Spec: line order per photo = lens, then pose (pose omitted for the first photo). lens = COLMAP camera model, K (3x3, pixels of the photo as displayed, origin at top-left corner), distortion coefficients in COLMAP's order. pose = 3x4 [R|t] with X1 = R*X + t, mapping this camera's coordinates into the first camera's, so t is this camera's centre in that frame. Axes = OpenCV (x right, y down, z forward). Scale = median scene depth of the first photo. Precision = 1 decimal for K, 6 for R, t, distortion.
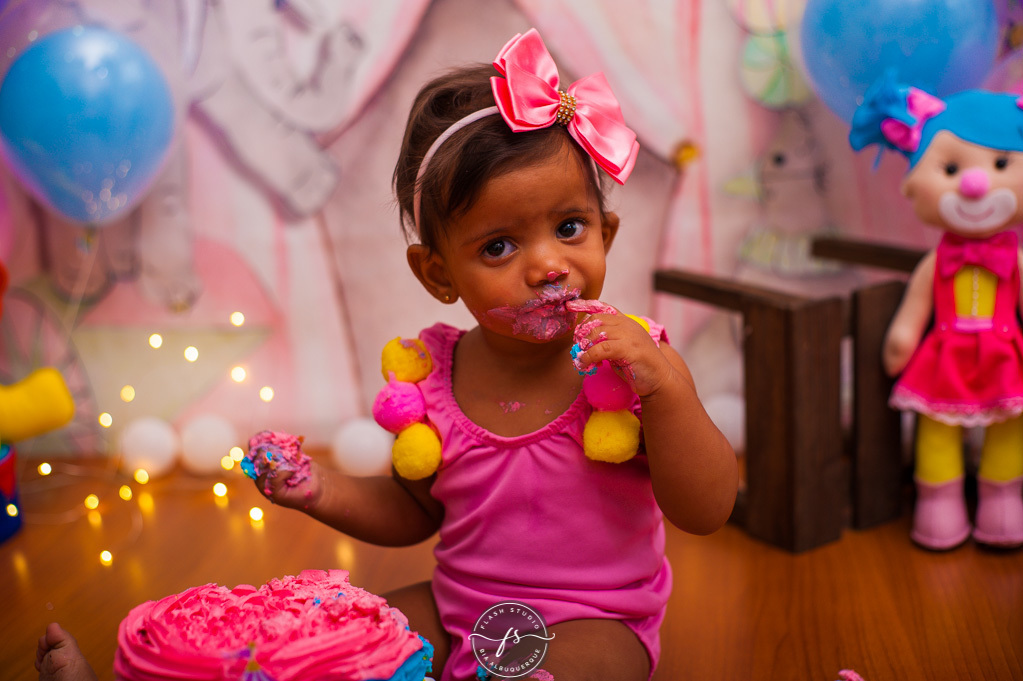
lens RADIAL K [[1478.8, 0, 496.2], [0, 1478.8, 353.8], [0, 0, 1]] dist [-0.084892, 0.000000]
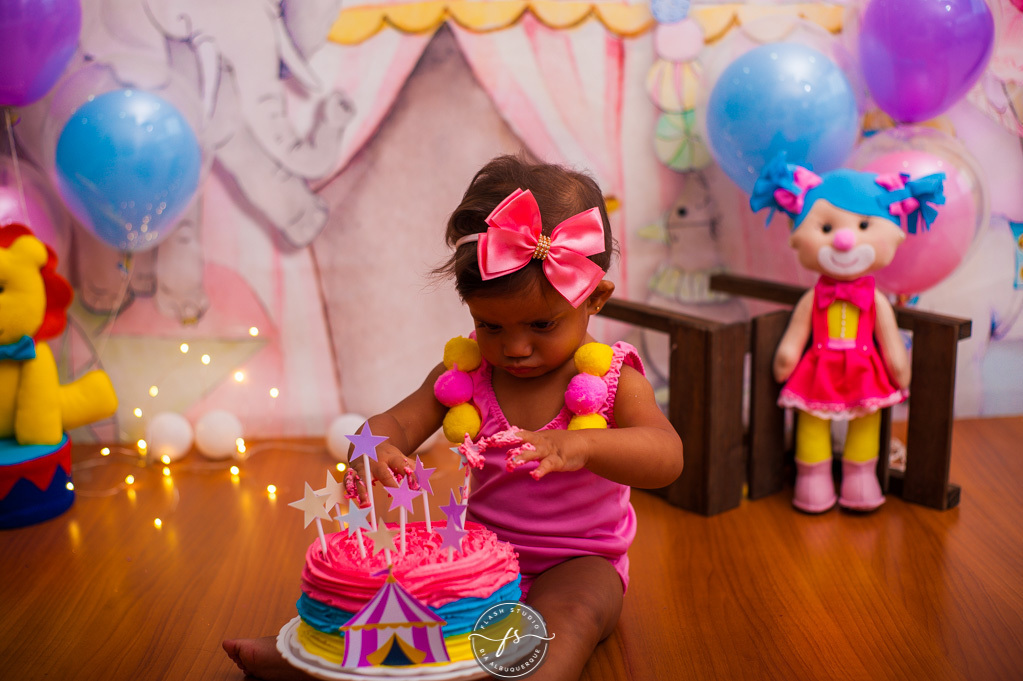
lens RADIAL K [[1478.8, 0, 492.1], [0, 1478.8, 332.0], [0, 0, 1]] dist [-0.084892, 0.000000]
pose [[0.992568, 0.015077, 0.120750, -0.123389], [-0.012217, 0.999628, -0.024388, 0.004271], [-0.121073, 0.022732, 0.992383, -0.237826]]
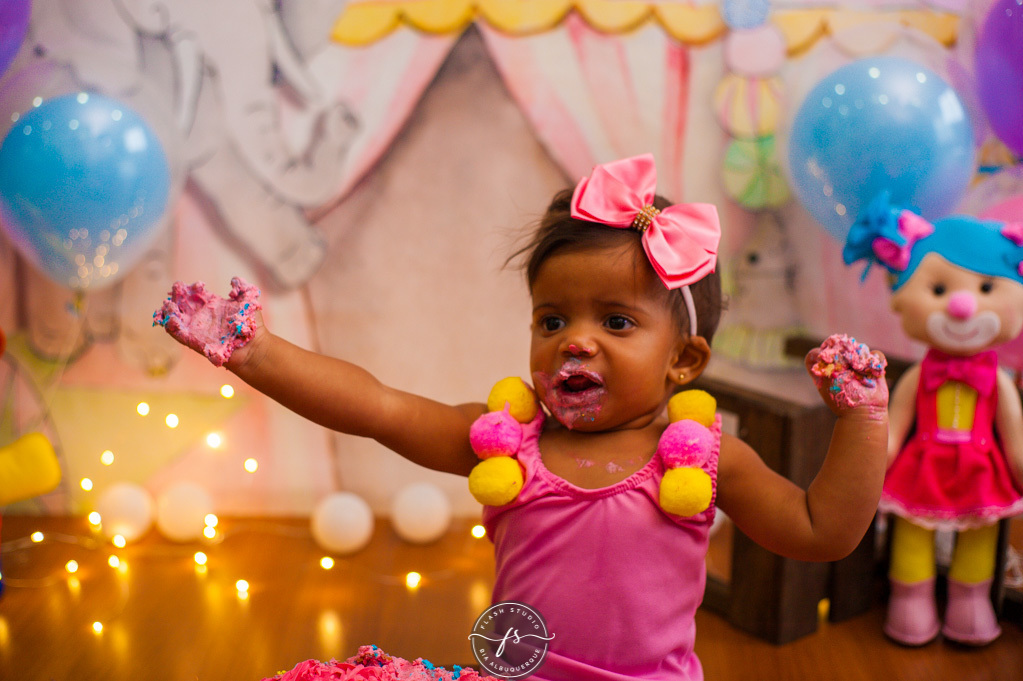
lens RADIAL K [[1478.8, 0, 504.4], [0, 1478.8, 343.6], [0, 0, 1]] dist [-0.084892, 0.000000]
pose [[0.994161, 0.045441, 0.097876, -0.084819], [-0.042704, 0.998641, -0.029873, -0.033130], [-0.099100, 0.025518, 0.994750, -0.023141]]
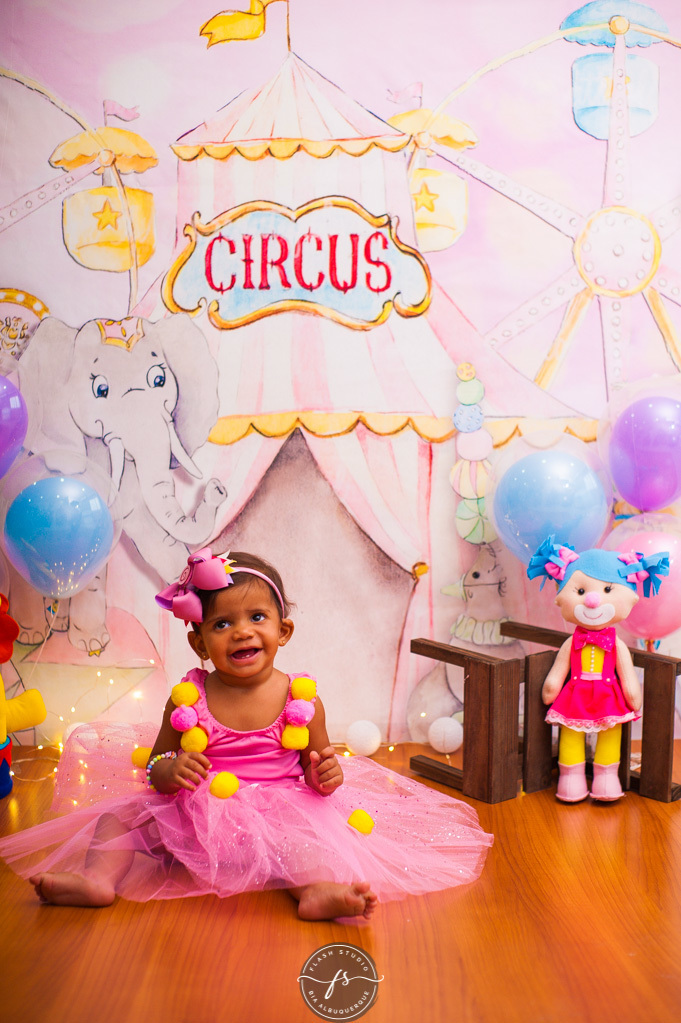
lens RADIAL K [[1478.8, 0, 313.9], [0, 1478.8, 523.8], [0, 0, 1]] dist [-0.084892, 0.000000]
pose [[0.991041, 0.044809, 0.125819, -0.201432], [-0.028554, 0.991344, -0.128146, 0.028517], [-0.130472, 0.123405, 0.983742, -0.616837]]
